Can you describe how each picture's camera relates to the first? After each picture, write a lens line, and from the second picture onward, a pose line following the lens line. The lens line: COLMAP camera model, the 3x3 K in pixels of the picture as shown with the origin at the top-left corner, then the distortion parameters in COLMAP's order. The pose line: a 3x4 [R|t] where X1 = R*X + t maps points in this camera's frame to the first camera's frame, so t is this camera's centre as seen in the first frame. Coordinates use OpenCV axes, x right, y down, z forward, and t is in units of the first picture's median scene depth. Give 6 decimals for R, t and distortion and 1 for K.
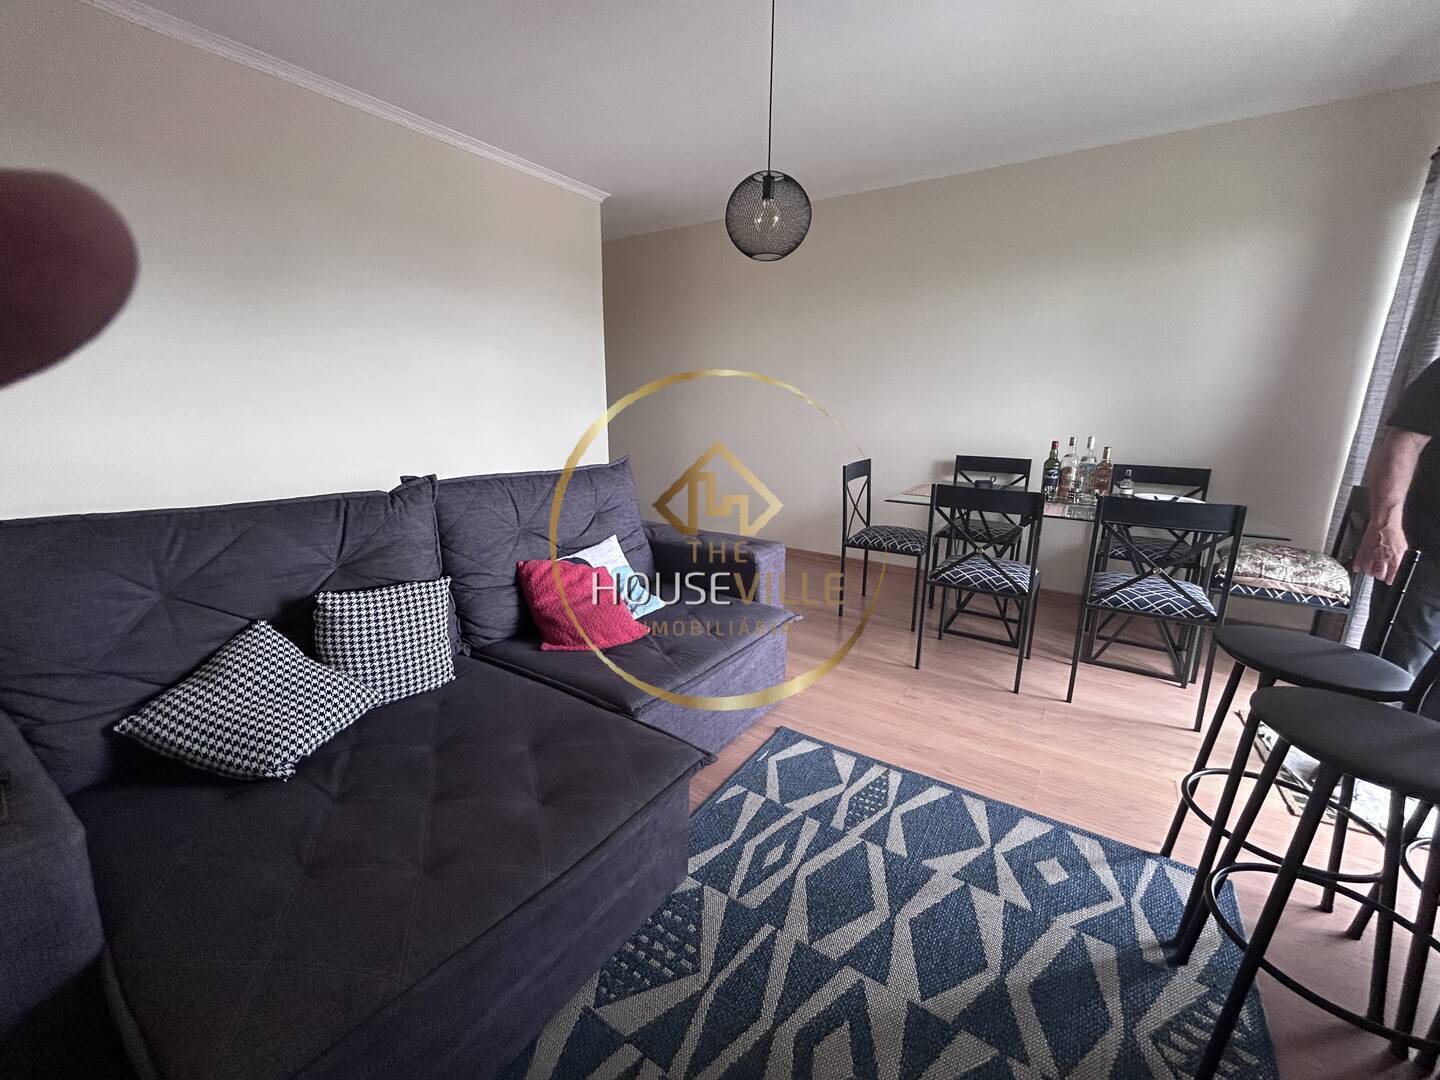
lens RADIAL K [[586.2, 0, 723.5], [0, 586.2, 540.2], [0, 0, 1]] dist [0.000794, -0.000573]
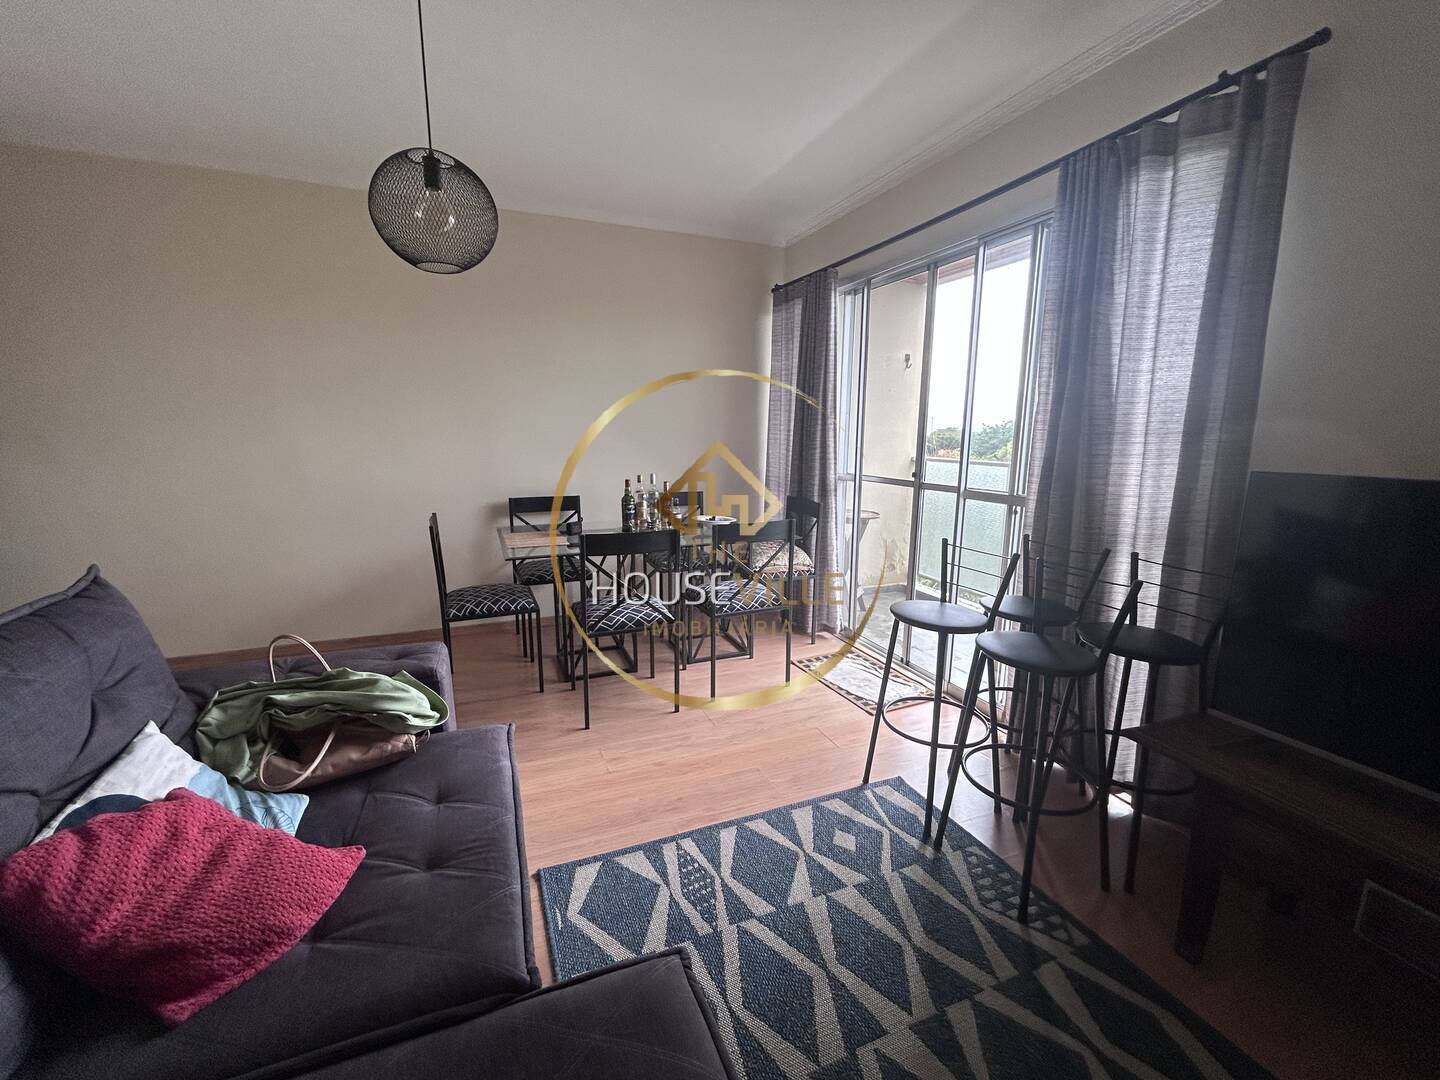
lens RADIAL K [[586.2, 0, 717.2], [0, 586.2, 540.5], [0, 0, 1]] dist [0.000794, -0.000573]
pose [[0.567788, -0.155859, 0.808285, -0.391245], [0.190851, 0.980082, 0.054921, -0.130880], [-0.800745, 0.123078, 0.586224, 0.355941]]
